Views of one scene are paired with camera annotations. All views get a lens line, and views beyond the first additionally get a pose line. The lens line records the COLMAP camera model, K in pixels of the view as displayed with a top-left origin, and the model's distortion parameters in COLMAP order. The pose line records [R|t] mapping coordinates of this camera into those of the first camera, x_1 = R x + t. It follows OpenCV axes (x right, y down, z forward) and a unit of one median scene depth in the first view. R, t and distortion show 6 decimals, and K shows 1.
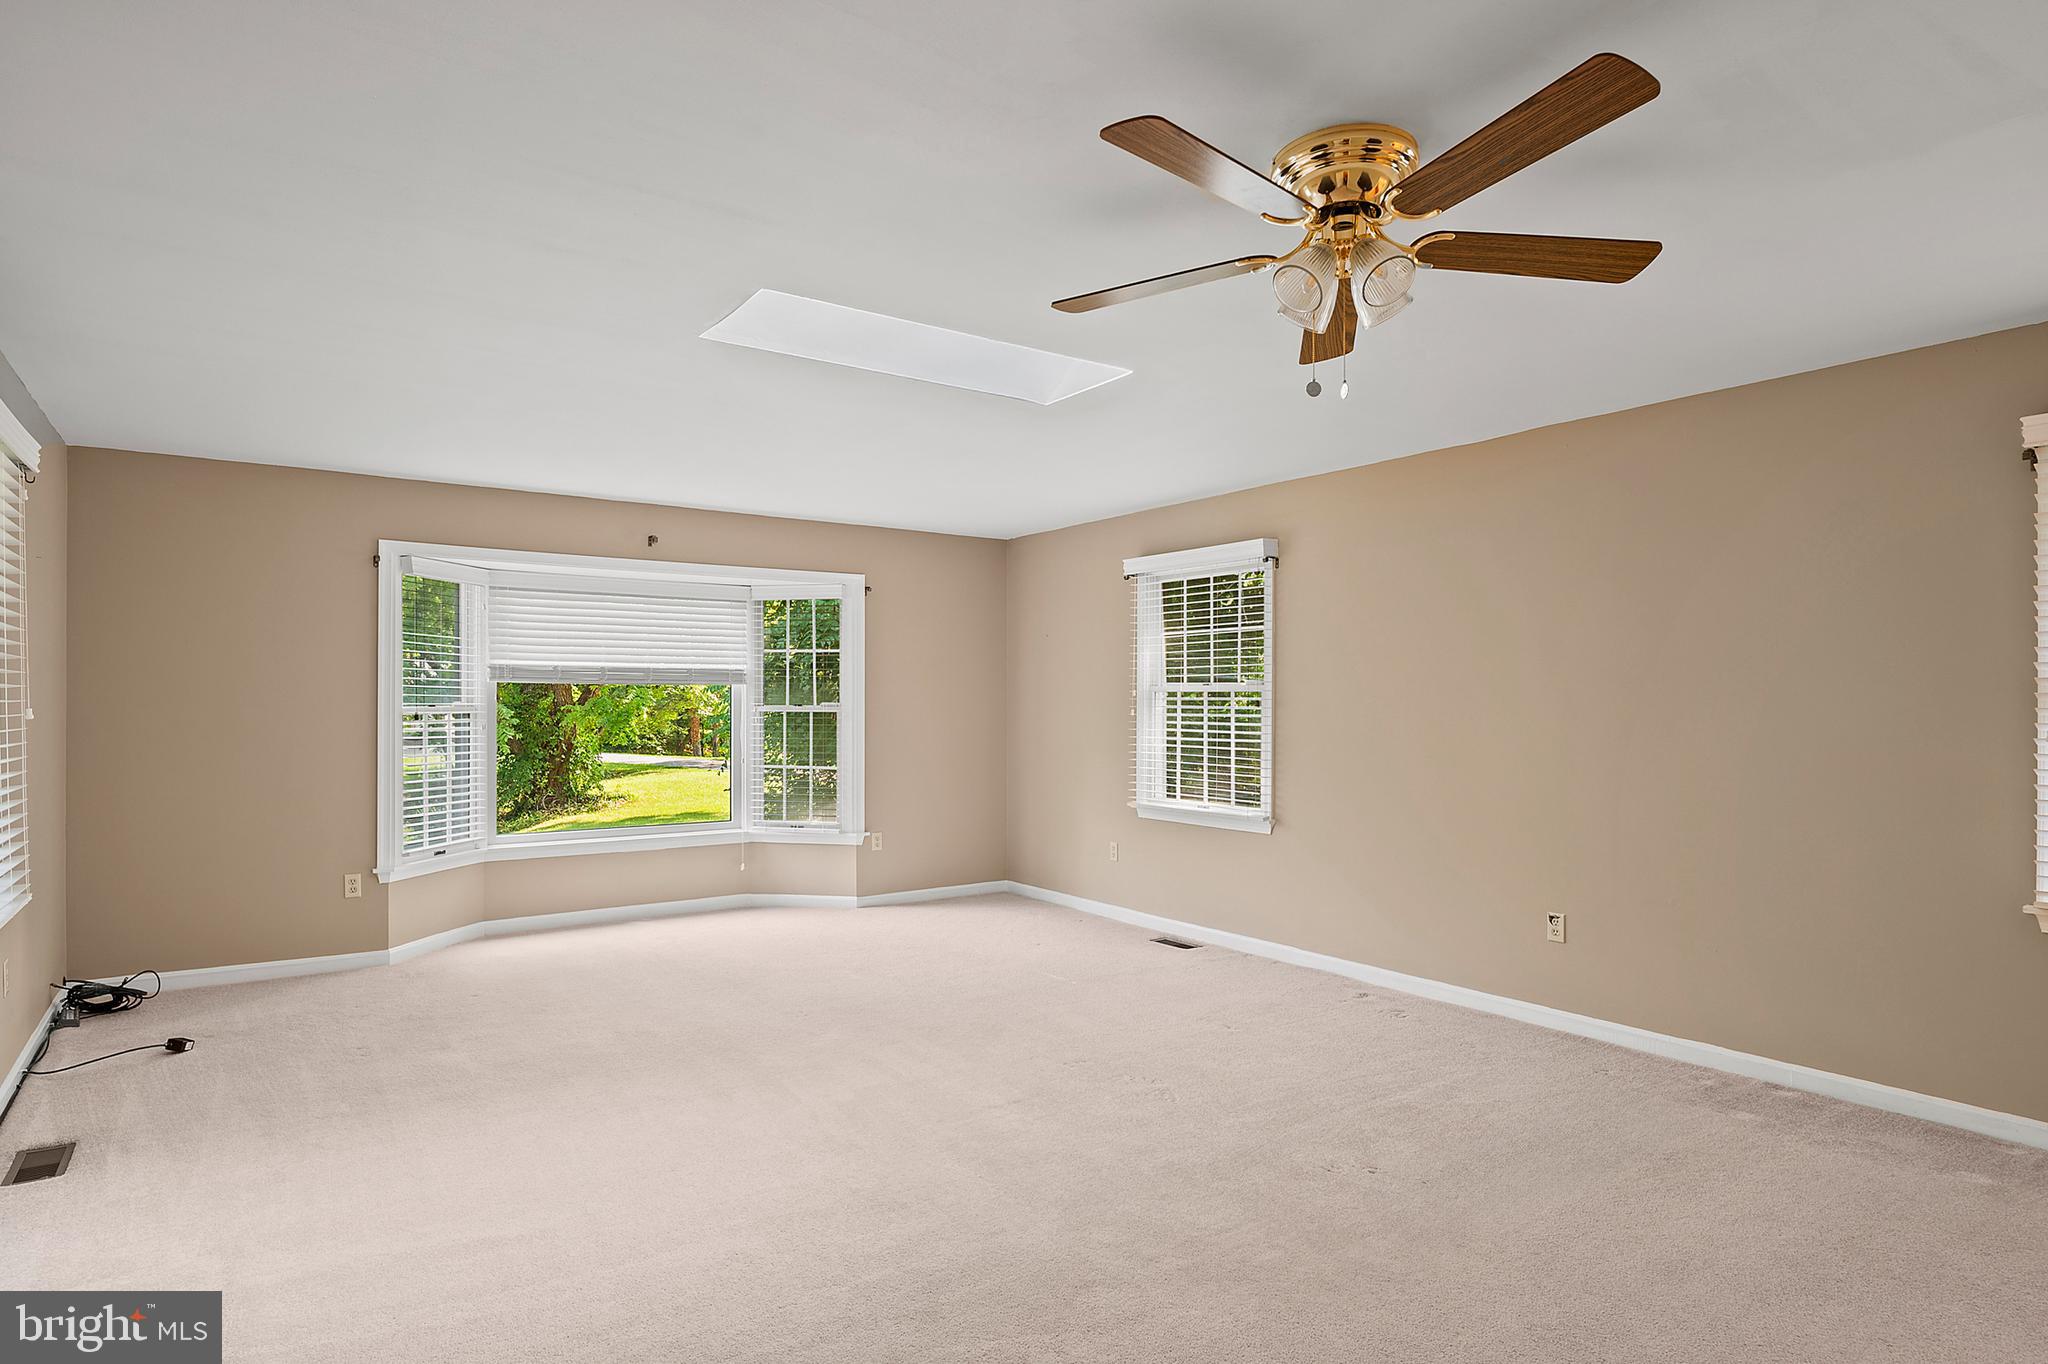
lens RADIAL K [[1111.1, 0, 1018.6], [0, 1111.1, 701.9], [0, 0, 1]] dist [0.000899, -0.000168]
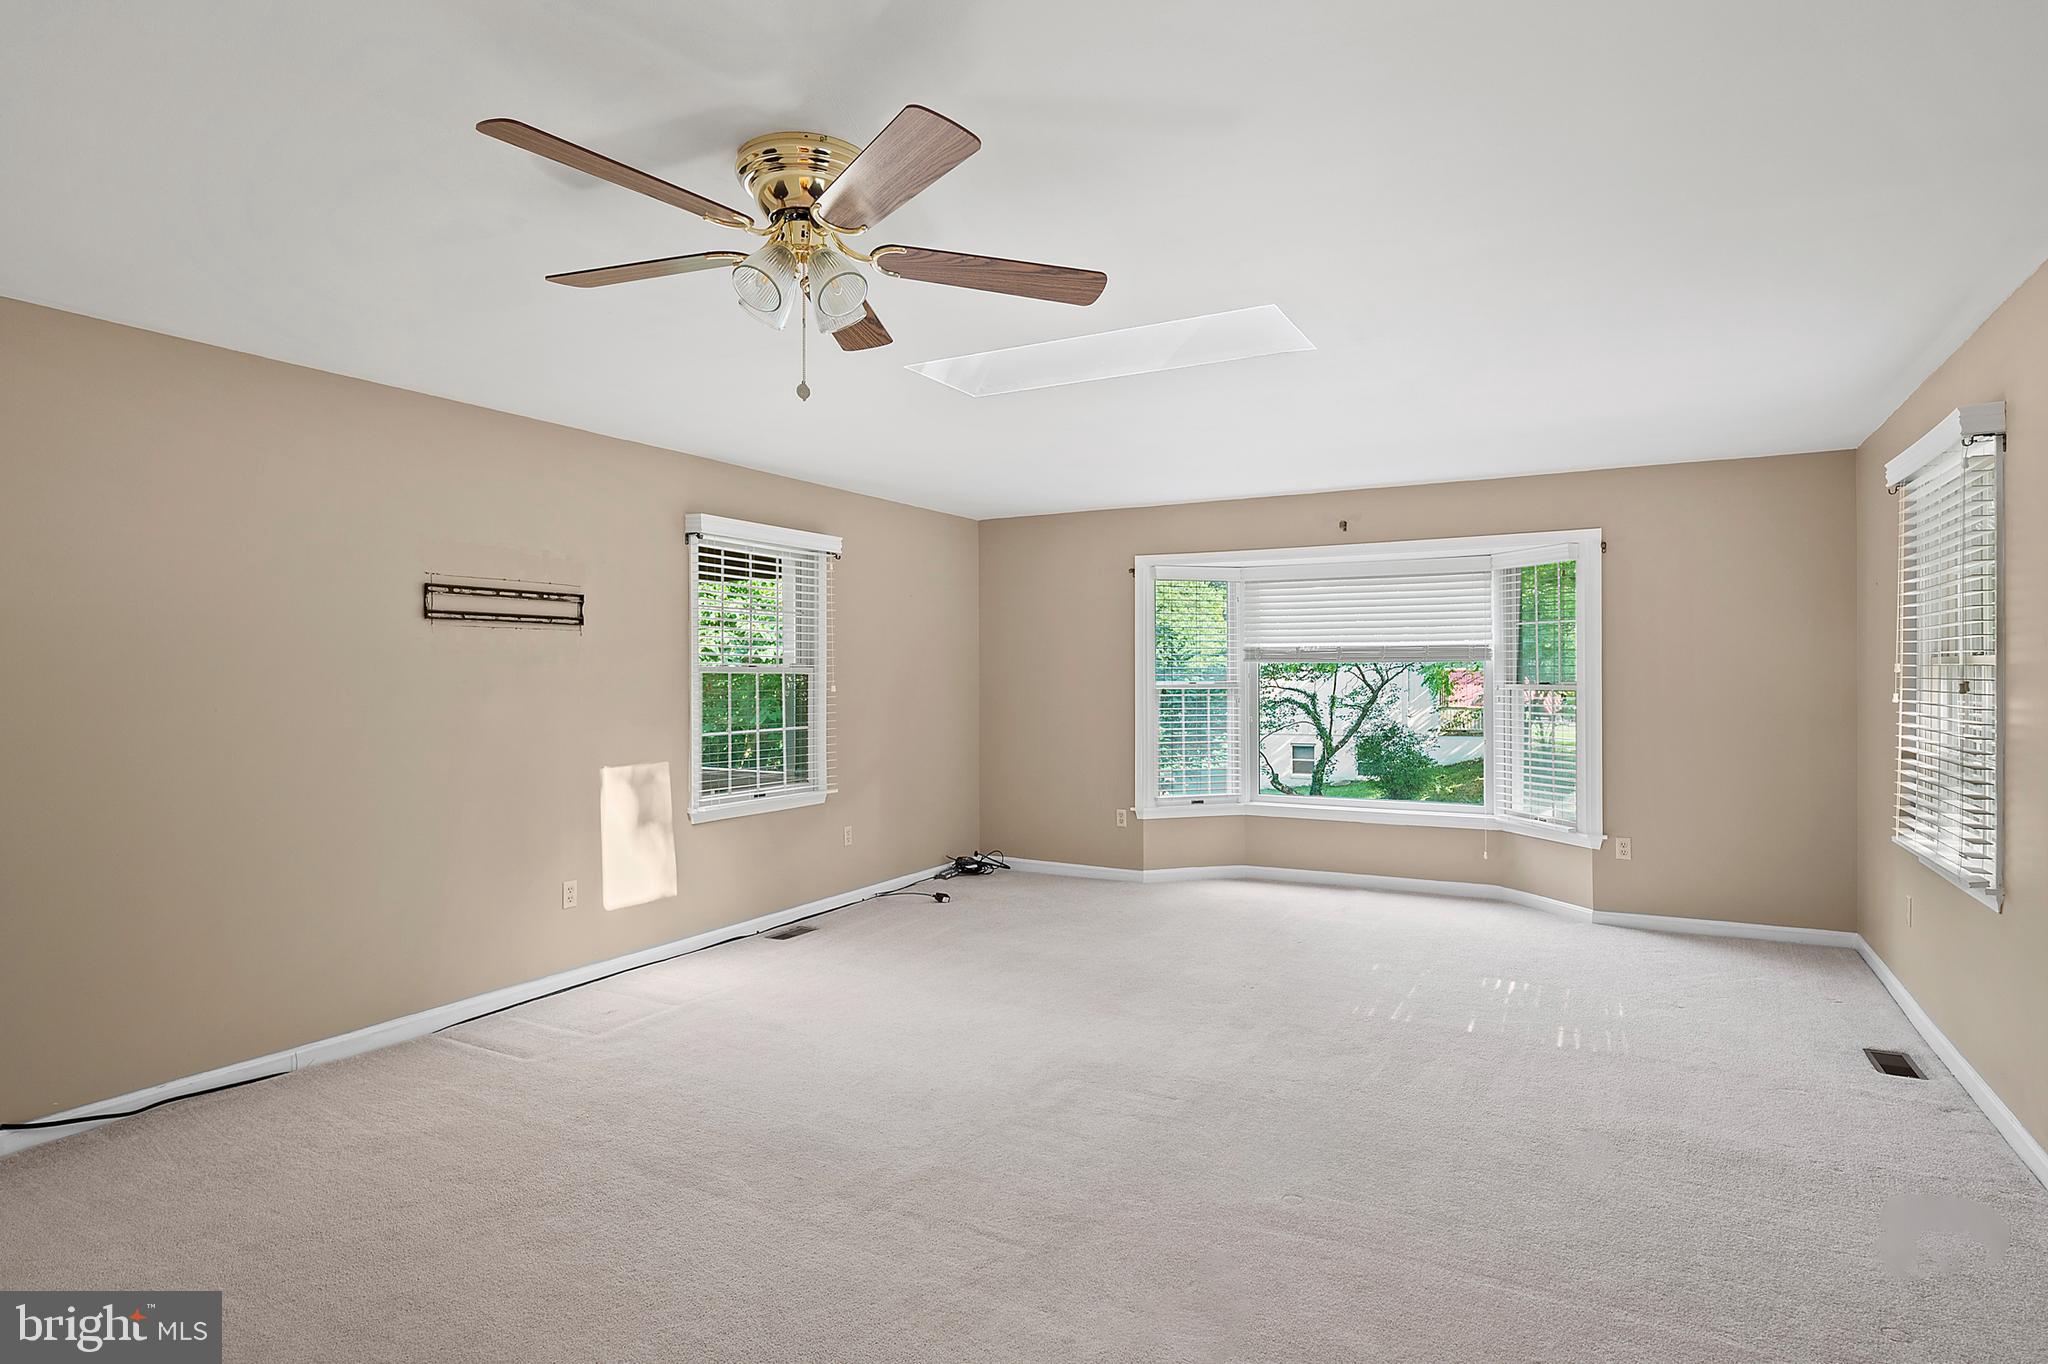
lens RADIAL K [[1100.9, 0, 1014.9], [0, 1100.9, 662.0], [0, 0, 1]] dist [0.002130, -0.007772]
pose [[0.443654, -0.010241, -0.896139, 0.418994], [0.004196, 0.999947, -0.009350, -0.007602], [0.896188, 0.000388, 0.443674, 0.237682]]
